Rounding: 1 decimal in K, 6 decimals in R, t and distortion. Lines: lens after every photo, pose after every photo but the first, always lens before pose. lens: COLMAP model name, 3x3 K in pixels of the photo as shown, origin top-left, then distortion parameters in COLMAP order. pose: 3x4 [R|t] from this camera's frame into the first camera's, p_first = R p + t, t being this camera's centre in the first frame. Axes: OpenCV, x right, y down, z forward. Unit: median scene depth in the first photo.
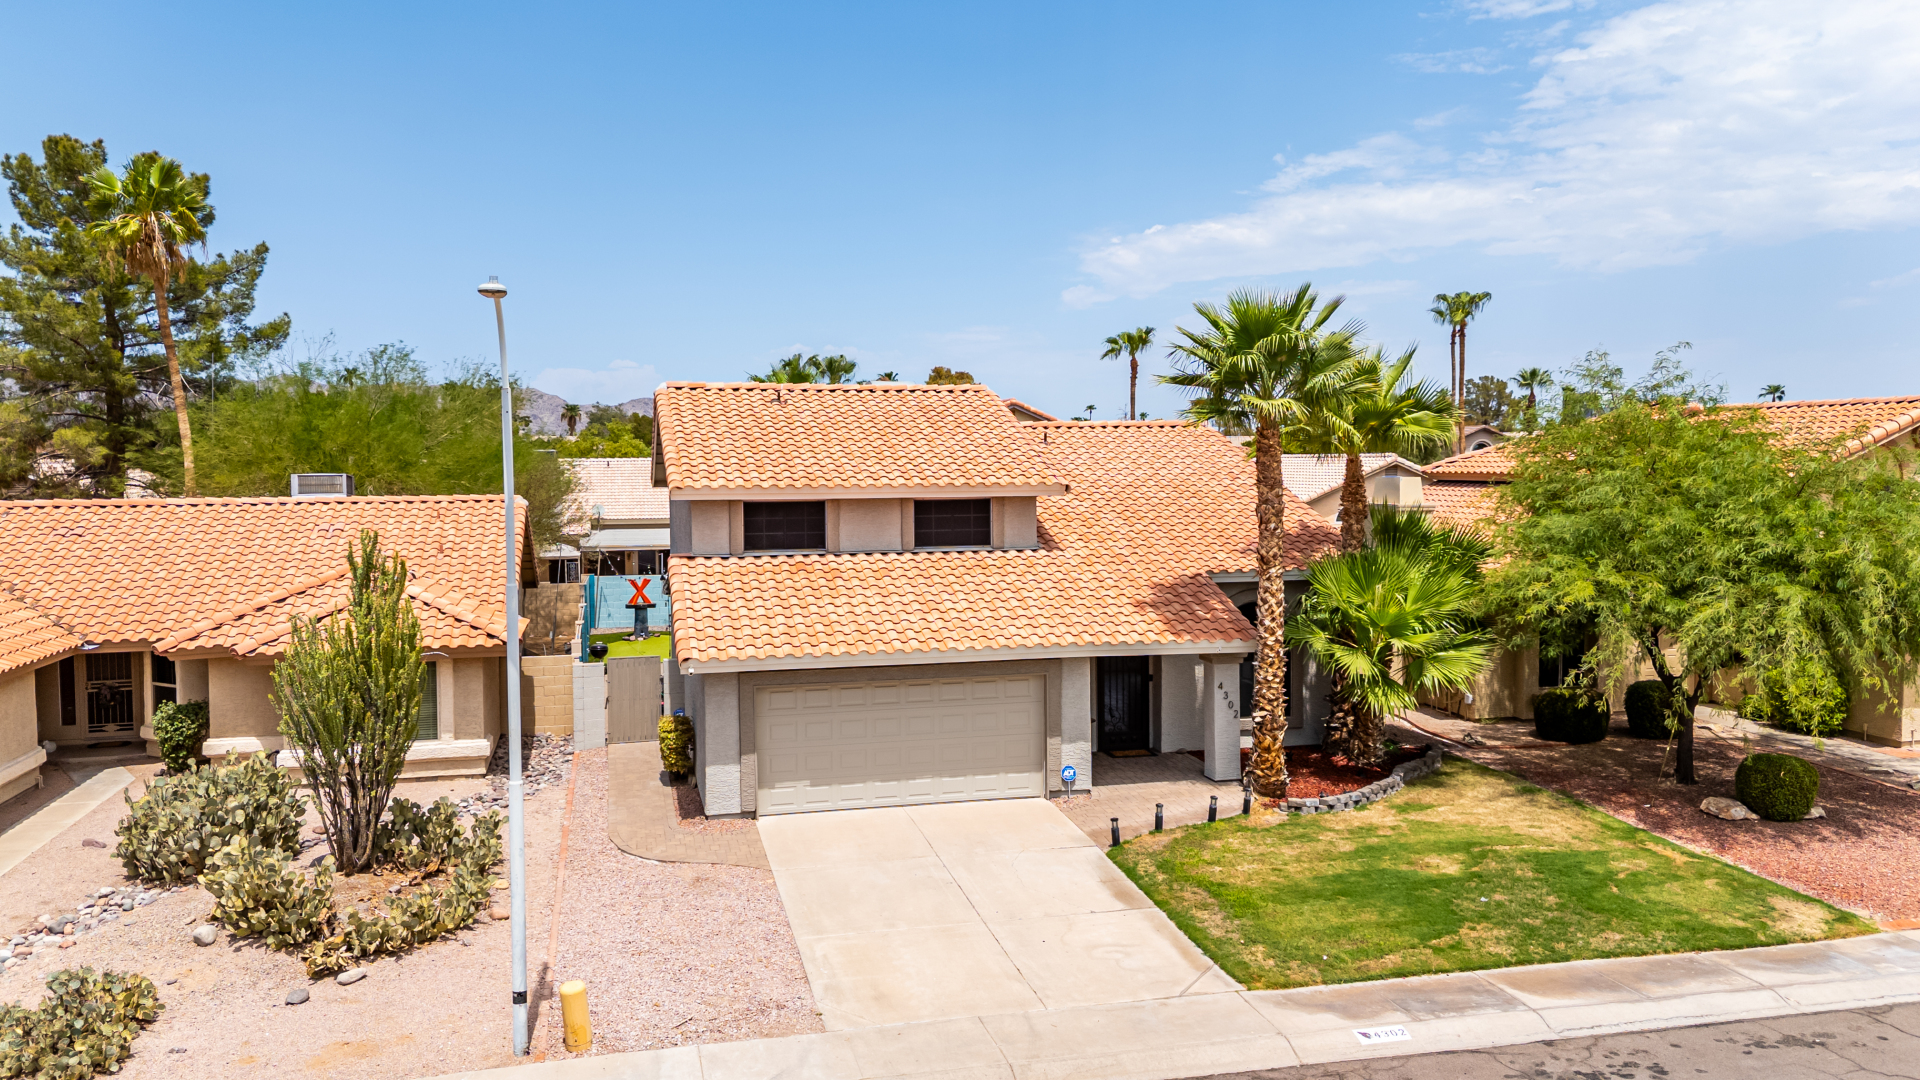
lens RADIAL K [[1404.1, 0, 963.3], [0, 1404.1, 553.4], [0, 0, 1]] dist [0.050792, -0.033681]
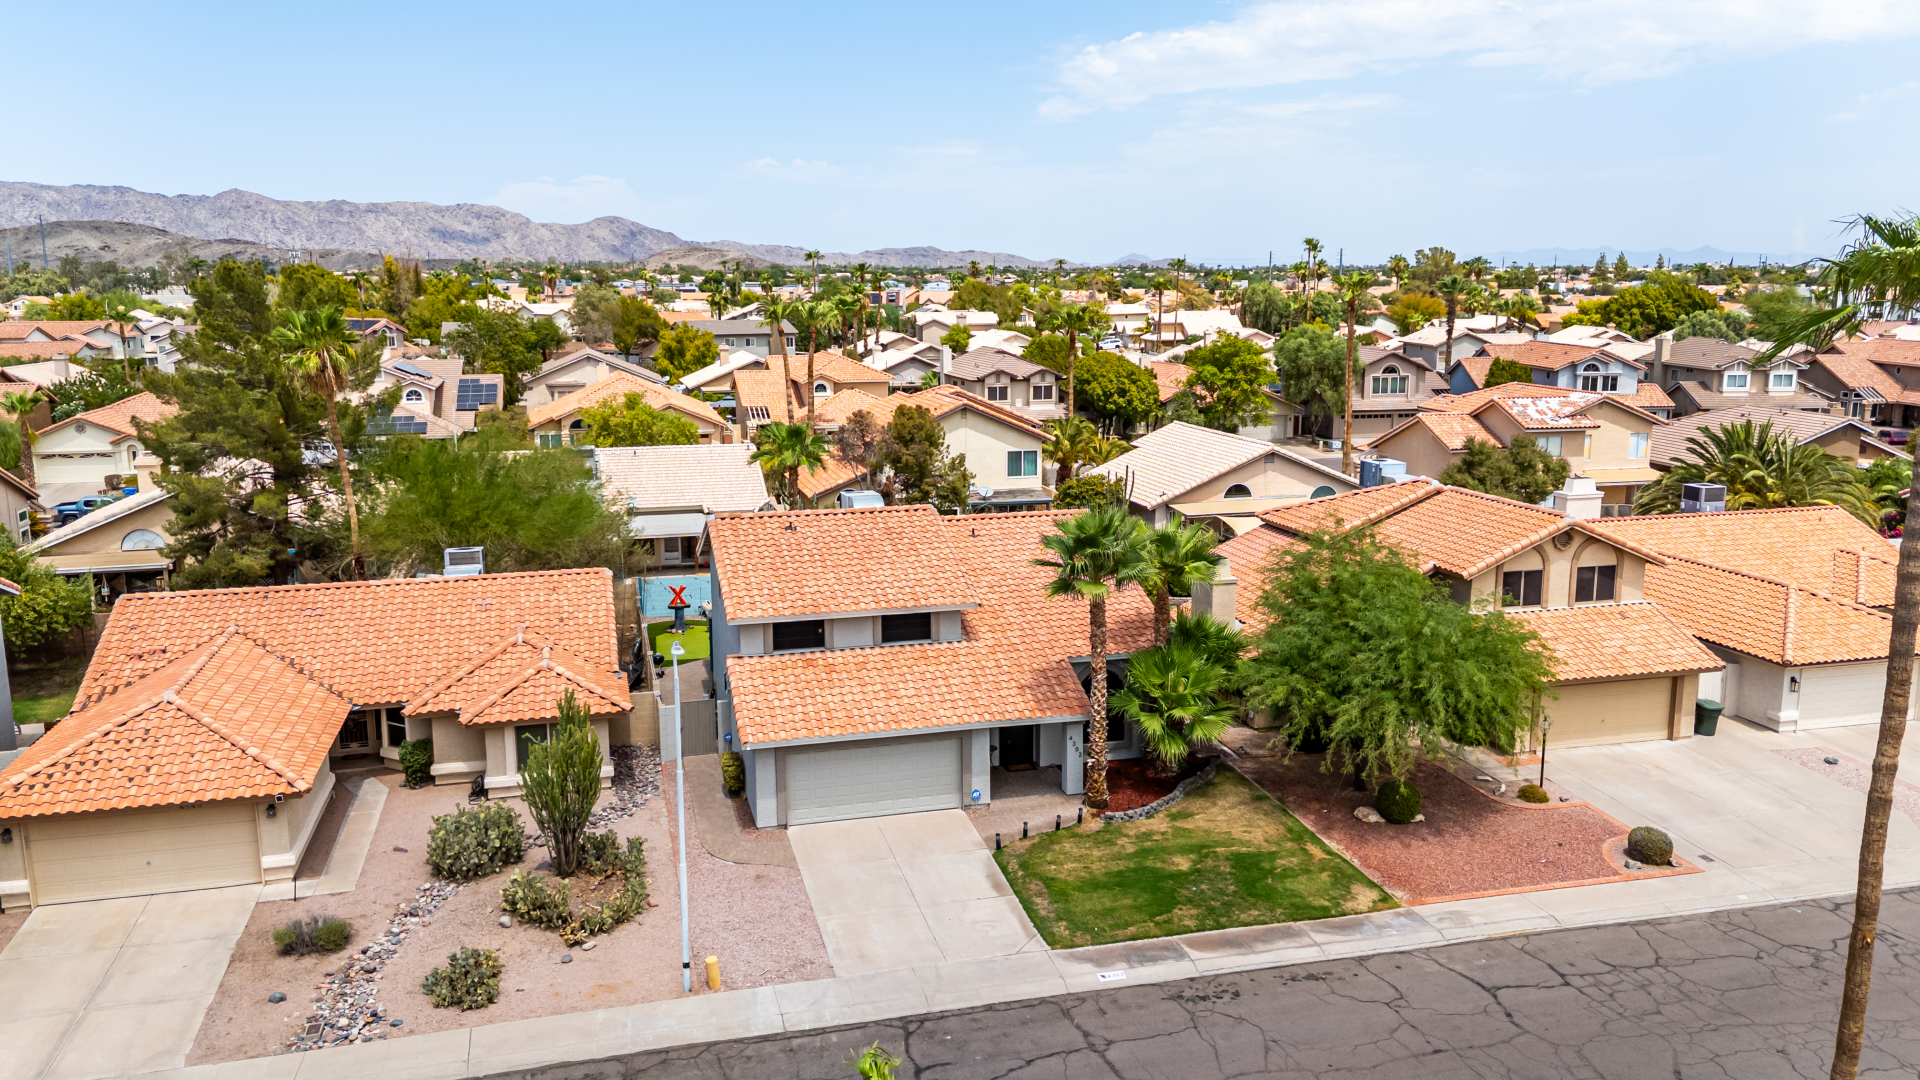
lens RADIAL K [[1404.1, 0, 969.3], [0, 1404.1, 543.6], [0, 0, 1]] dist [0.050792, -0.033681]
pose [[0.999736, 0.000812, 0.022970, 0.032595], [-0.003545, 0.992867, 0.119174, -0.363203], [-0.022710, -0.119224, 0.992608, -0.653185]]
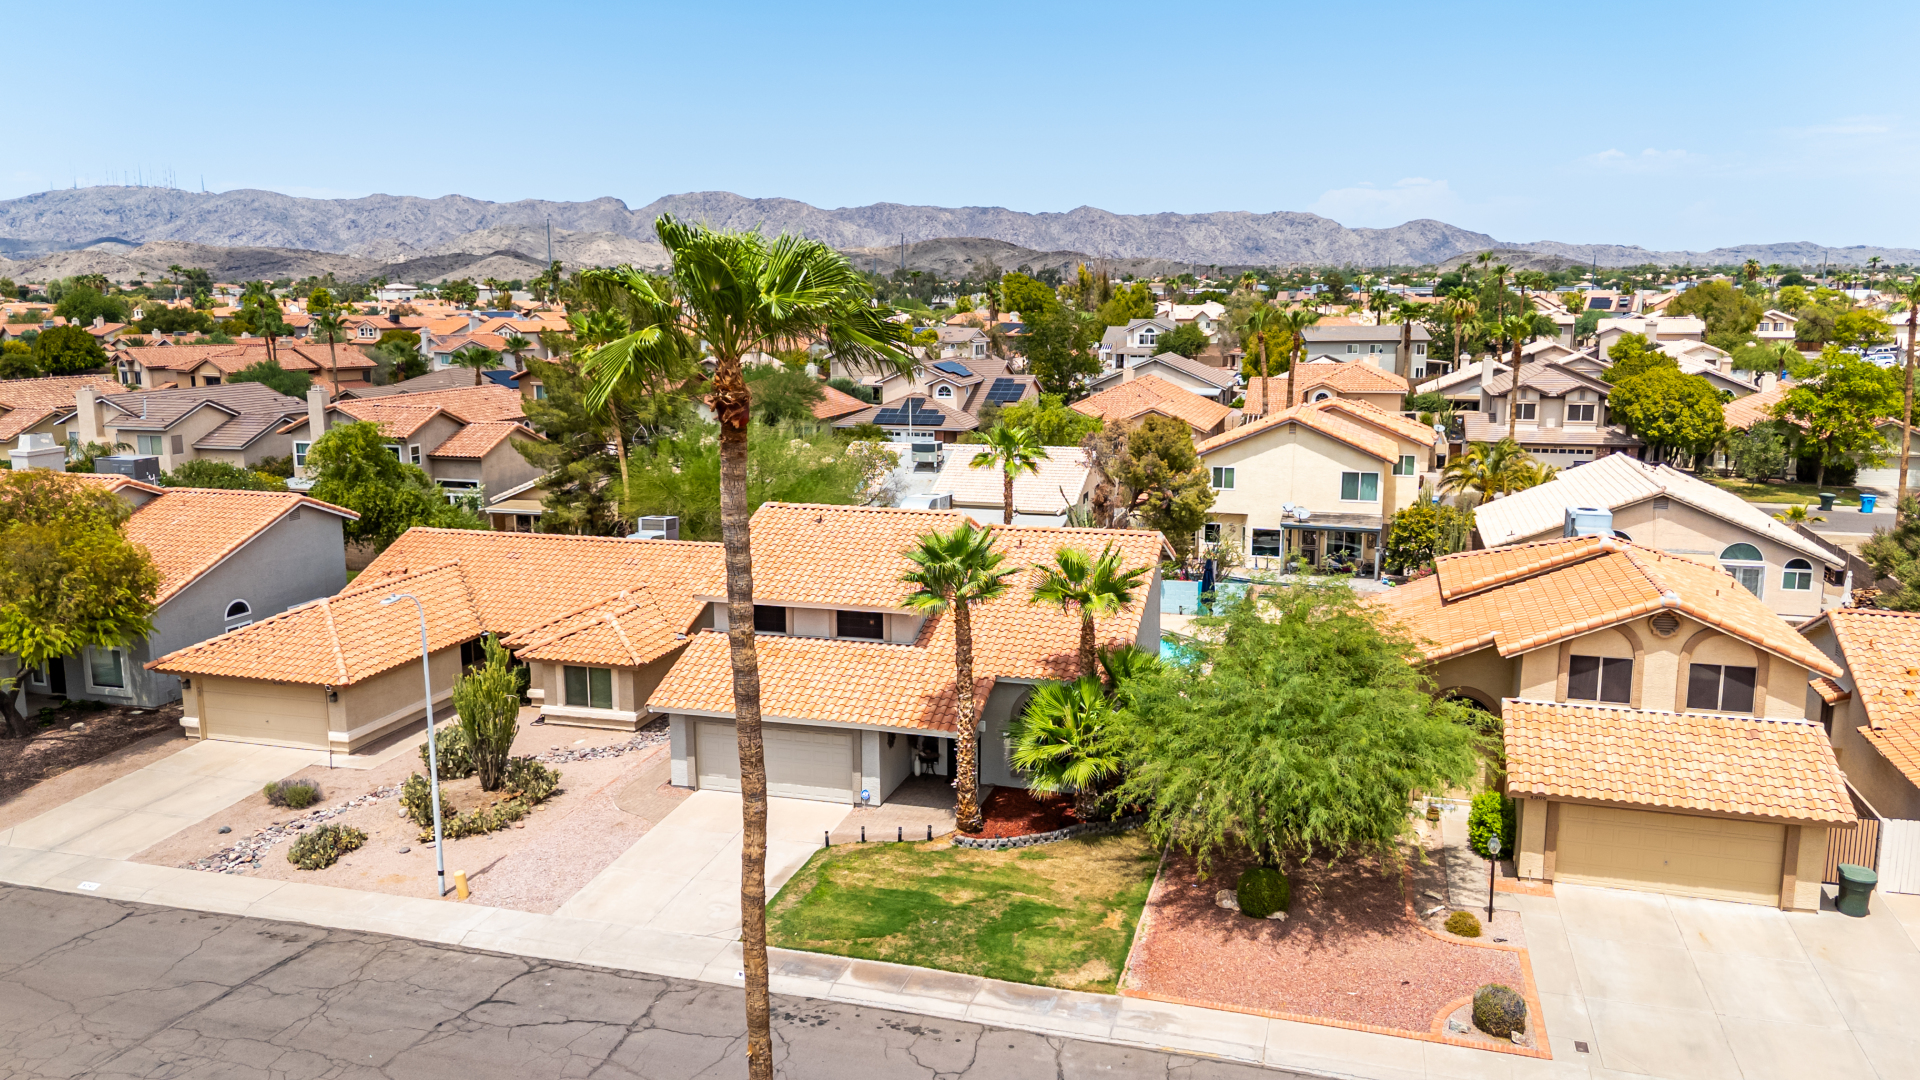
lens RADIAL K [[1404.1, 0, 973.1], [0, 1404.1, 537.6], [0, 0, 1]] dist [0.050792, -0.033681]
pose [[0.865639, 0.094093, -0.491747, 1.081758], [-0.037525, 0.991612, 0.123683, -0.394887], [0.499260, -0.088612, 0.861909, -0.388708]]
